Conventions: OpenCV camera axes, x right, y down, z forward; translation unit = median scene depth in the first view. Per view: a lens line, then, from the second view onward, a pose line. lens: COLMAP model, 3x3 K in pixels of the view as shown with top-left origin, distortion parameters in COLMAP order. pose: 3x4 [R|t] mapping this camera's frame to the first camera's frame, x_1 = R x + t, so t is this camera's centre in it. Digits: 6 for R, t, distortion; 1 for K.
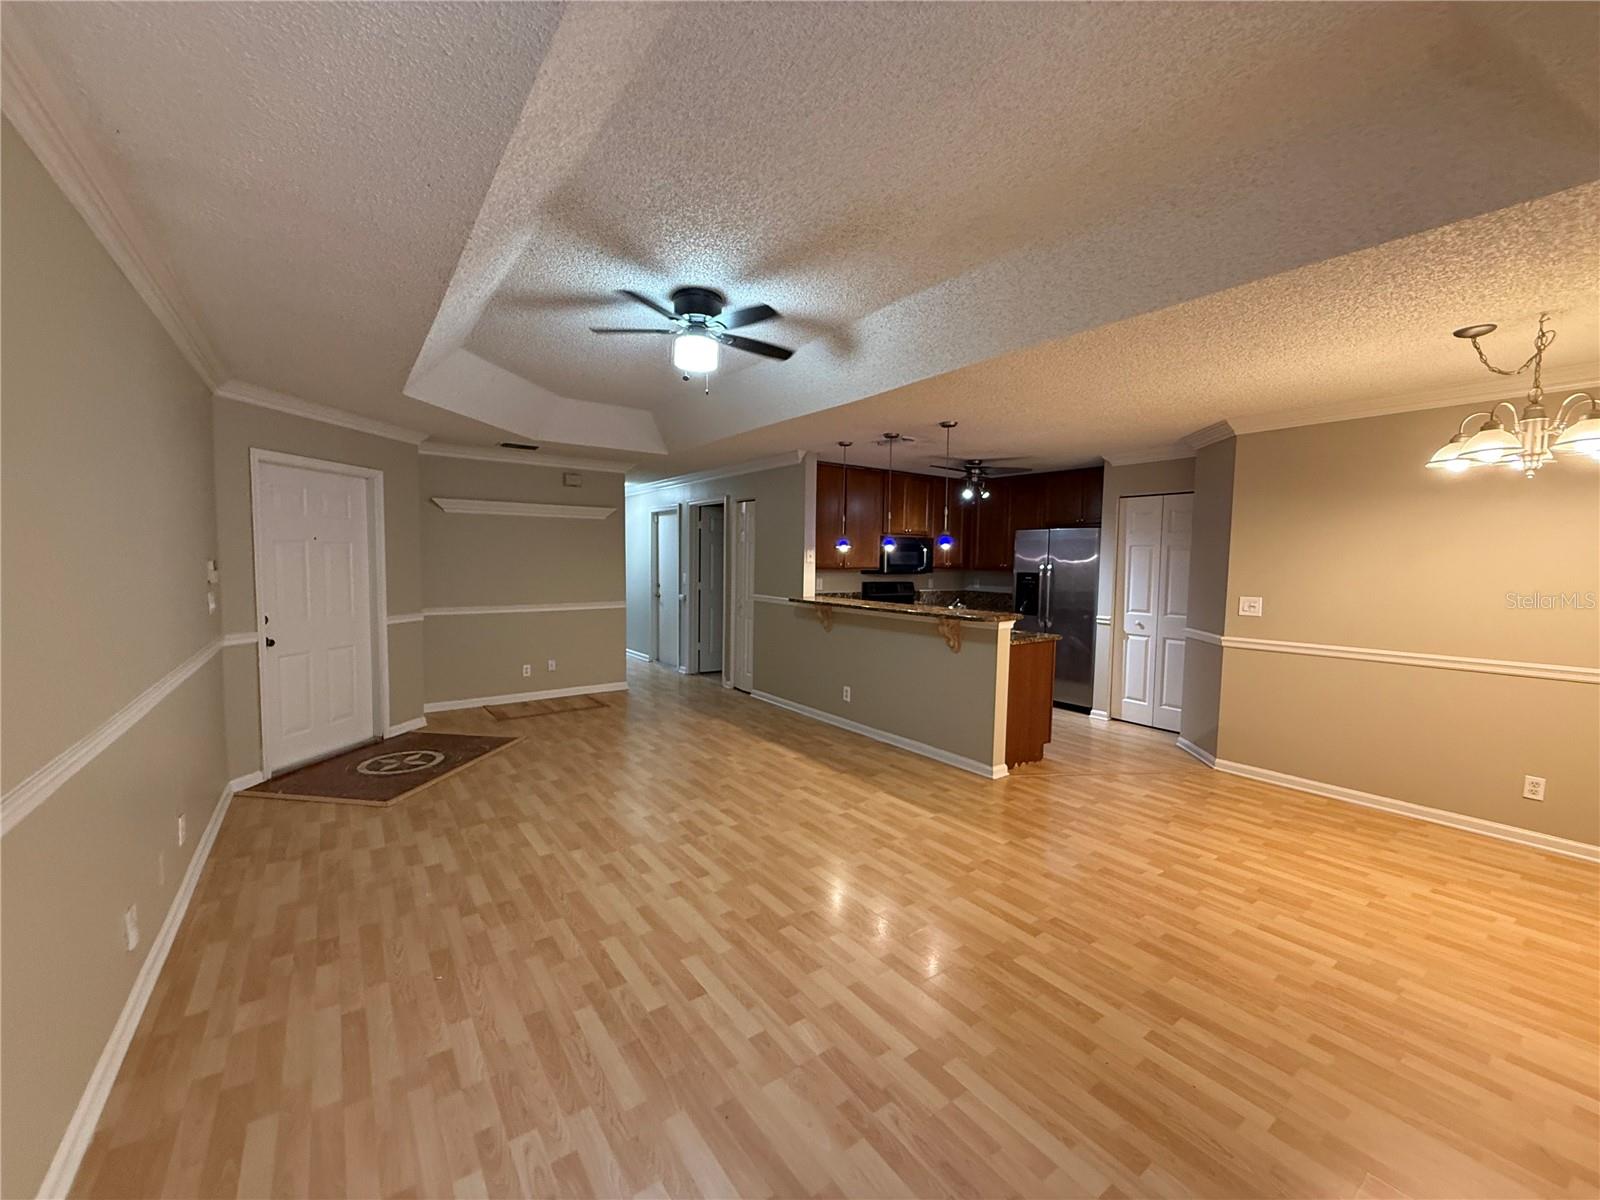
lens RADIAL K [[645.1, 0, 791.6], [0, 645.1, 600.7], [0, 0, 1]] dist [-0.001501, -0.000019]
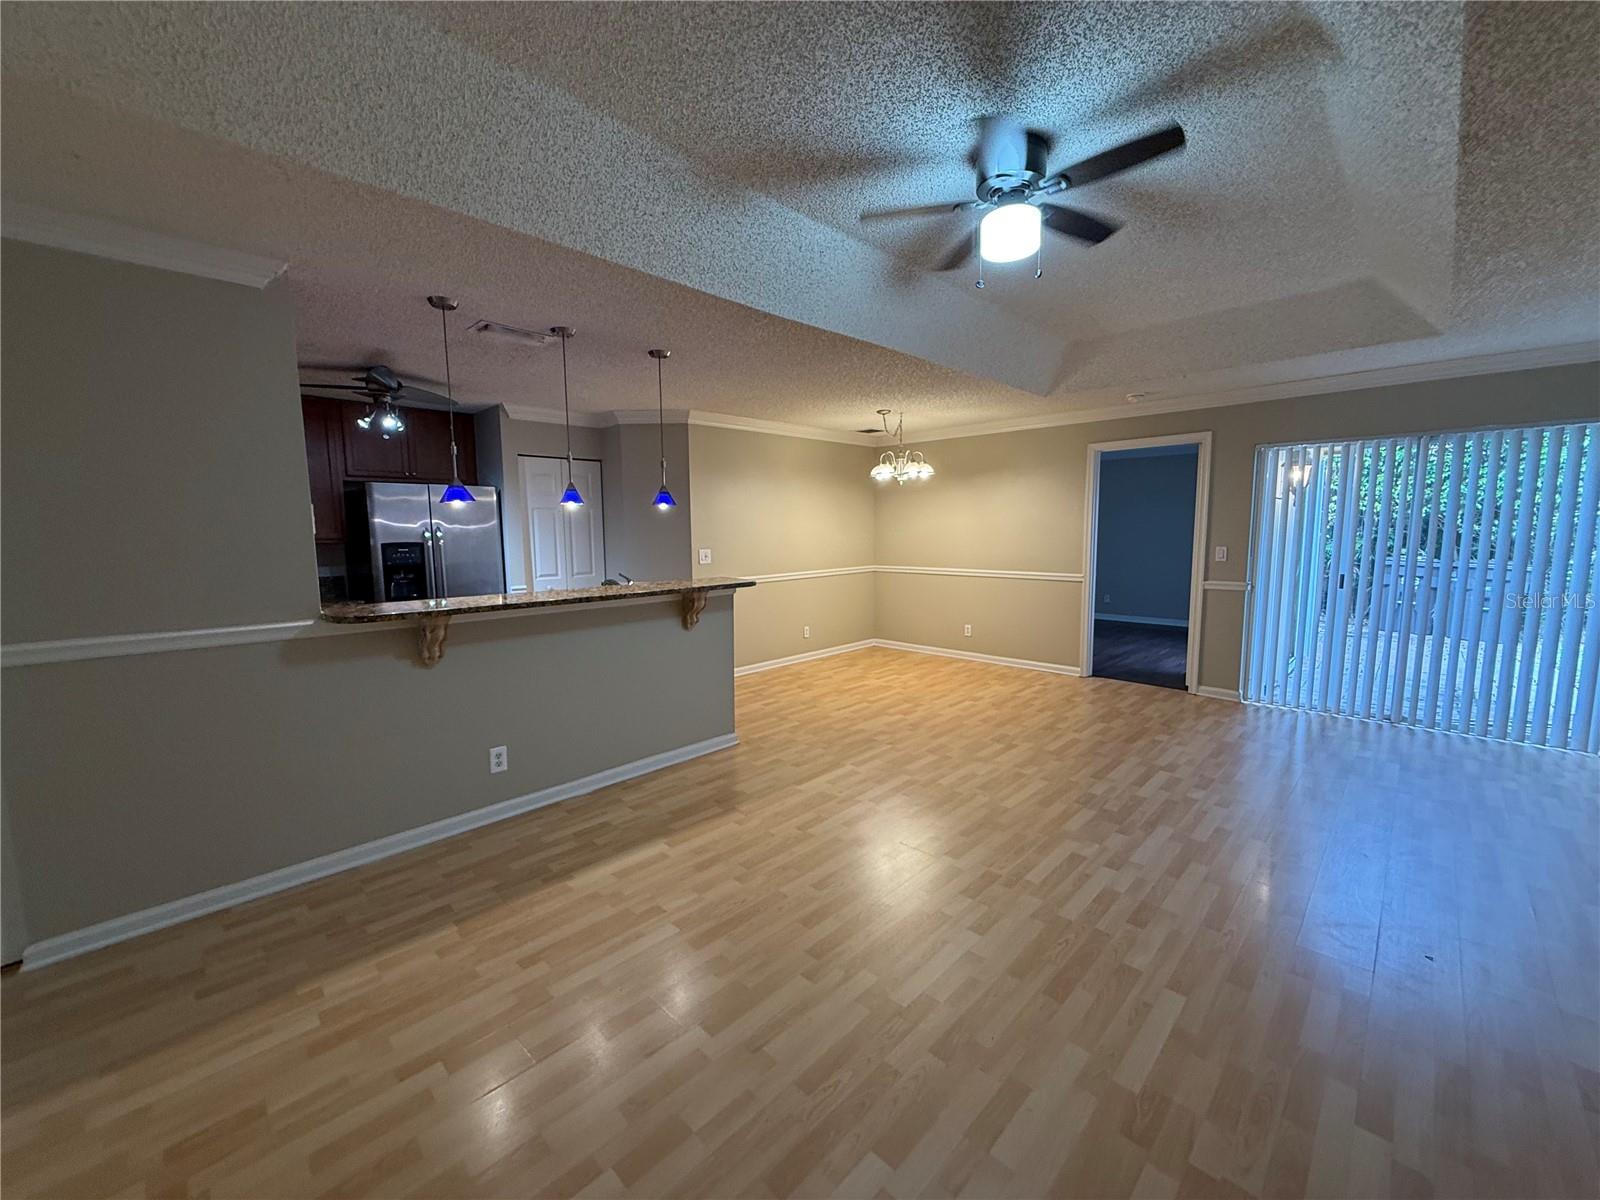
lens RADIAL K [[645.1, 0, 796.3], [0, 645.1, 607.9], [0, 0, 1]] dist [-0.001501, -0.000019]
pose [[-0.177210, -0.132603, 0.975199, -0.705793], [0.071638, 0.986515, 0.147160, -0.076686], [-0.981562, 0.095939, -0.165321, 1.150909]]
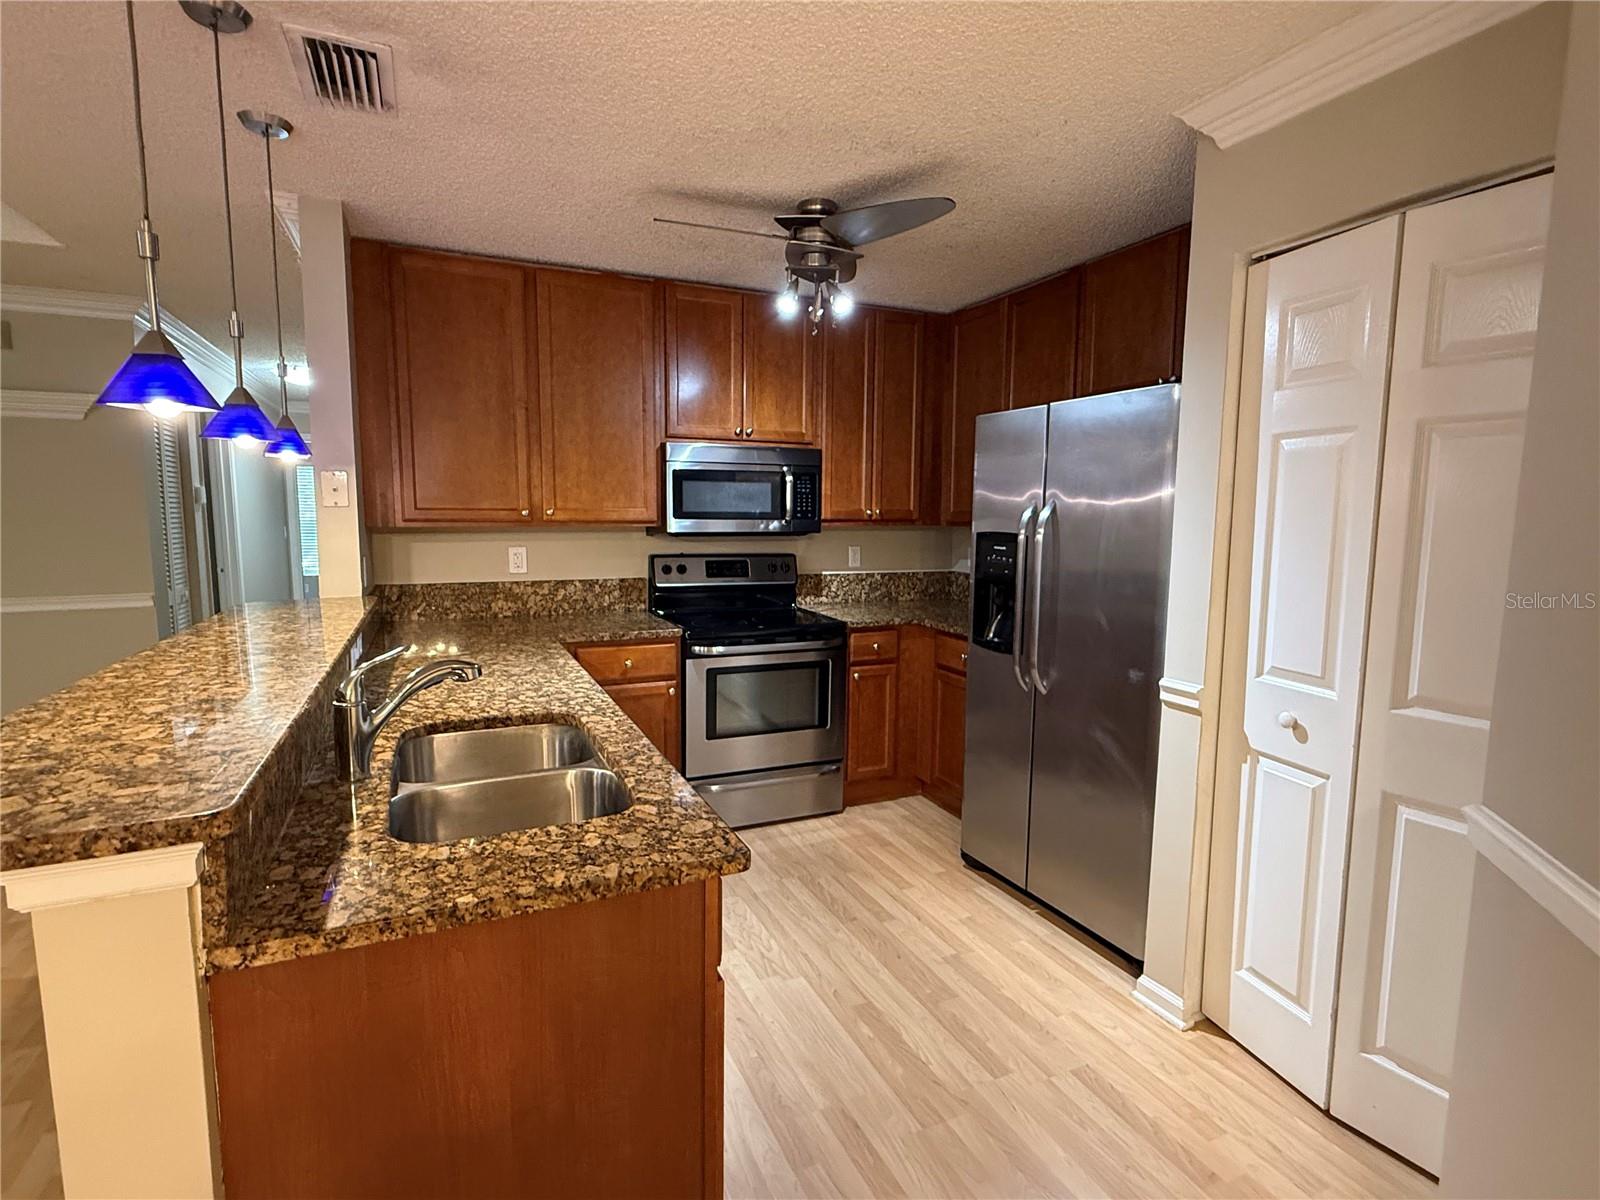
lens RADIAL K [[795.0, 0, 805.8], [0, 795.0, 595.2], [0, 0, 1]] dist [-0.003925, -0.000085]
pose [[0.985215, 0.011874, -0.170913, 0.560341], [-0.005370, 0.999245, 0.038467, -0.041330], [0.171241, -0.036980, 0.984535, 0.910515]]
